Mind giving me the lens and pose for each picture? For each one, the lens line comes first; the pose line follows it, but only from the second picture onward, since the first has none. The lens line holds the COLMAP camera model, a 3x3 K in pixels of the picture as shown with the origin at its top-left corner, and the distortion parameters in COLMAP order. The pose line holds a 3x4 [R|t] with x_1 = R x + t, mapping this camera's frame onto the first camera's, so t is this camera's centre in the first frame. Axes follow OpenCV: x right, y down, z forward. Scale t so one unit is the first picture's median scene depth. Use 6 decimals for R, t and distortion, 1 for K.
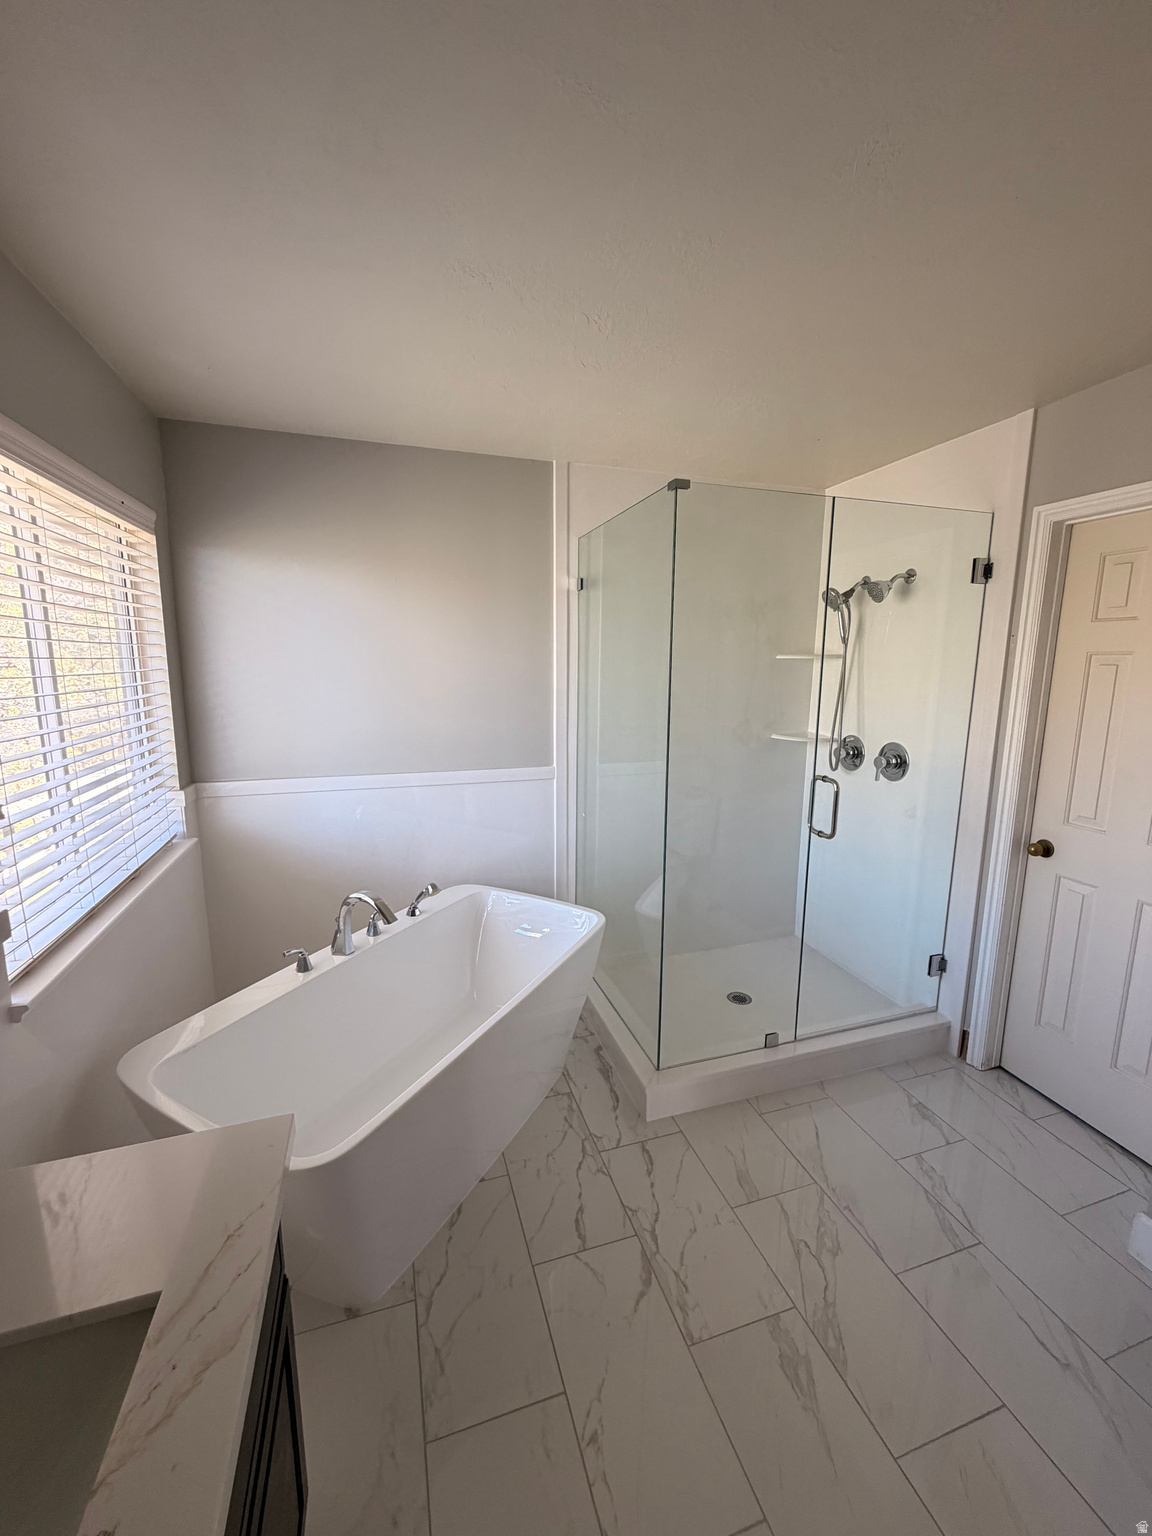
lens RADIAL K [[615.2, 0, 576.3], [0, 615.2, 763.4], [0, 0, 1]] dist [0.003223, 0.000302]
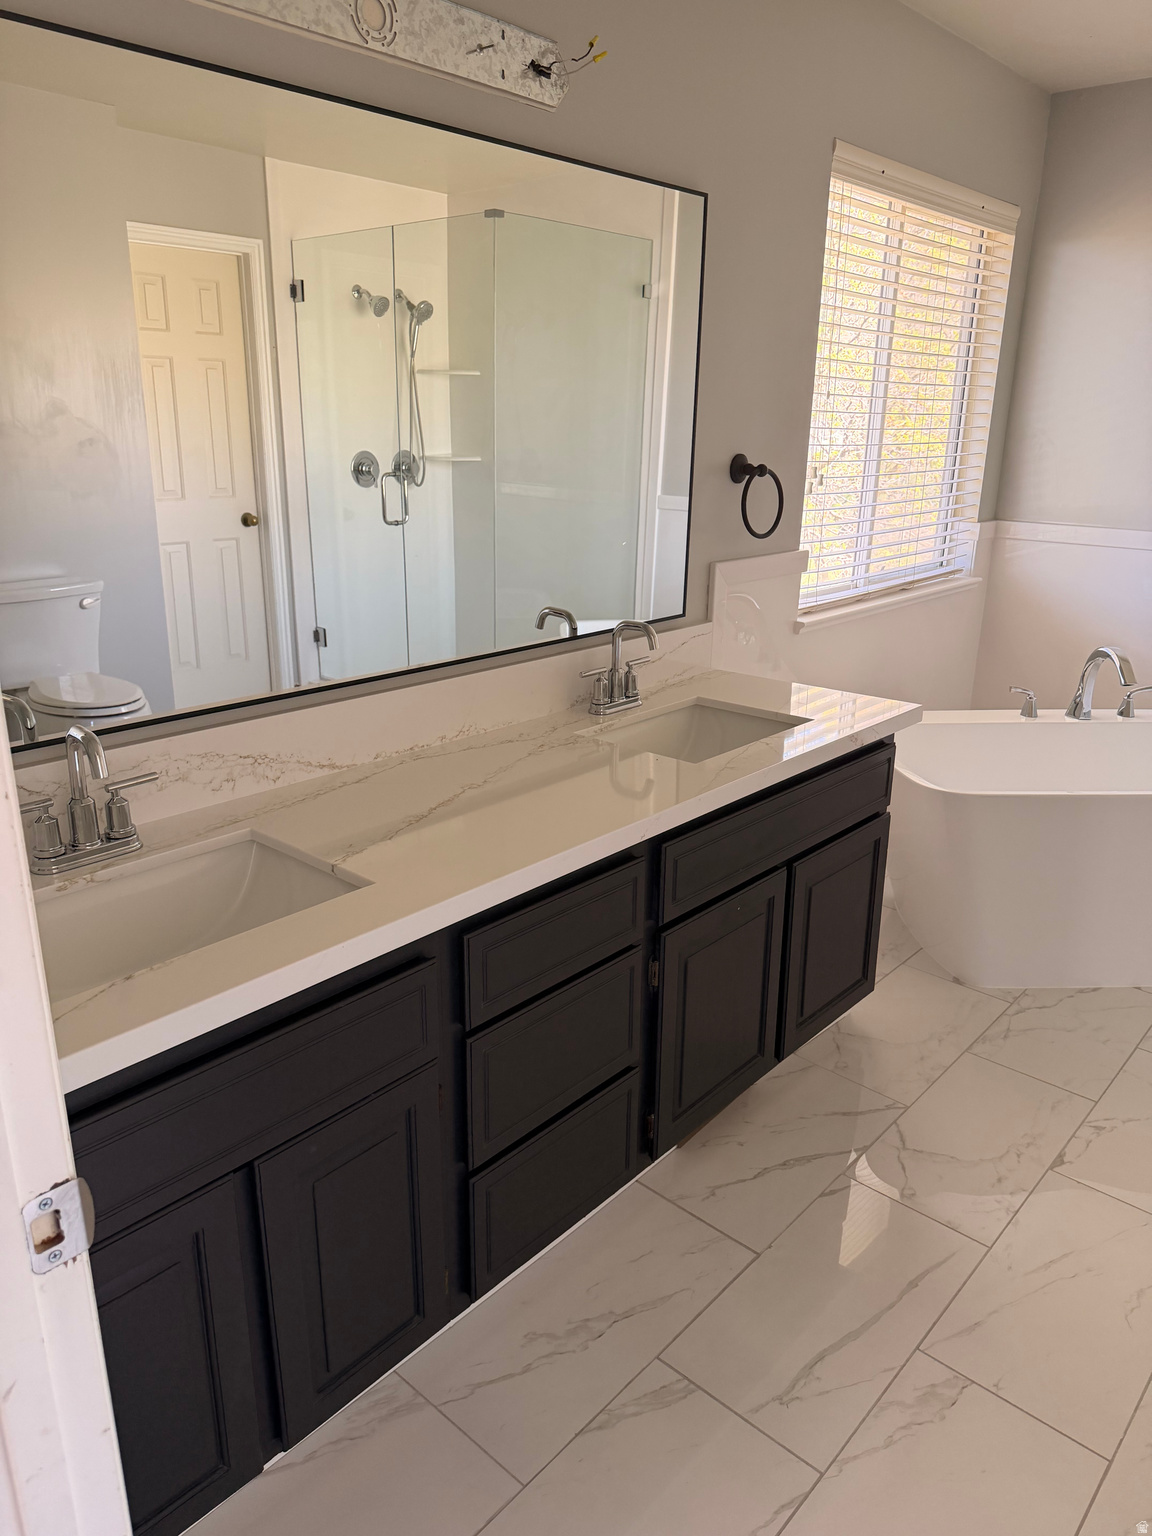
lens RADIAL K [[1084.5, 0, 580.2], [0, 1084.5, 772.4], [0, 0, 1]] dist [0.066039, -0.082599]
pose [[0.512890, 0.266472, -0.816049, 0.542786], [-0.150173, 0.963795, 0.220333, 0.141913], [0.845217, 0.009542, 0.534338, -0.425235]]
